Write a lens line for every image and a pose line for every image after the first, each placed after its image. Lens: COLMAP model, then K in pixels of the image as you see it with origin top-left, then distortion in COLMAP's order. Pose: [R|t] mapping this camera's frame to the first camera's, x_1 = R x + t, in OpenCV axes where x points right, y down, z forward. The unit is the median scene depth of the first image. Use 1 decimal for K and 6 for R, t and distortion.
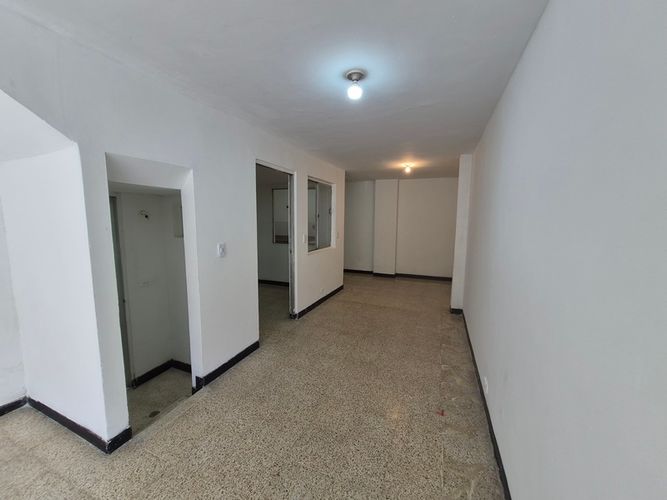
lens RADIAL K [[263.6, 0, 330.8], [0, 263.6, 248.9], [0, 0, 1]] dist [-0.002136, -0.000248]
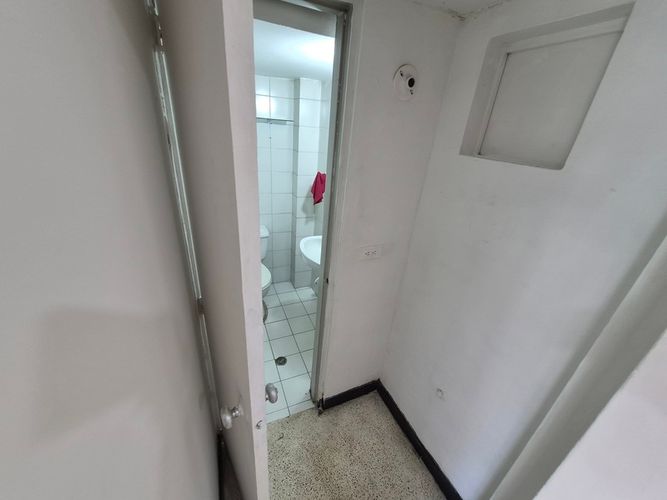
lens RADIAL K [[263.6, 0, 330.8], [0, 263.6, 248.9], [0, 0, 1]] dist [-0.002136, -0.000248]
pose [[0.729030, 0.331491, -0.598856, -0.480715], [-0.147887, 0.930522, 0.335048, -0.021215], [0.668315, -0.155697, 0.727402, 0.623615]]
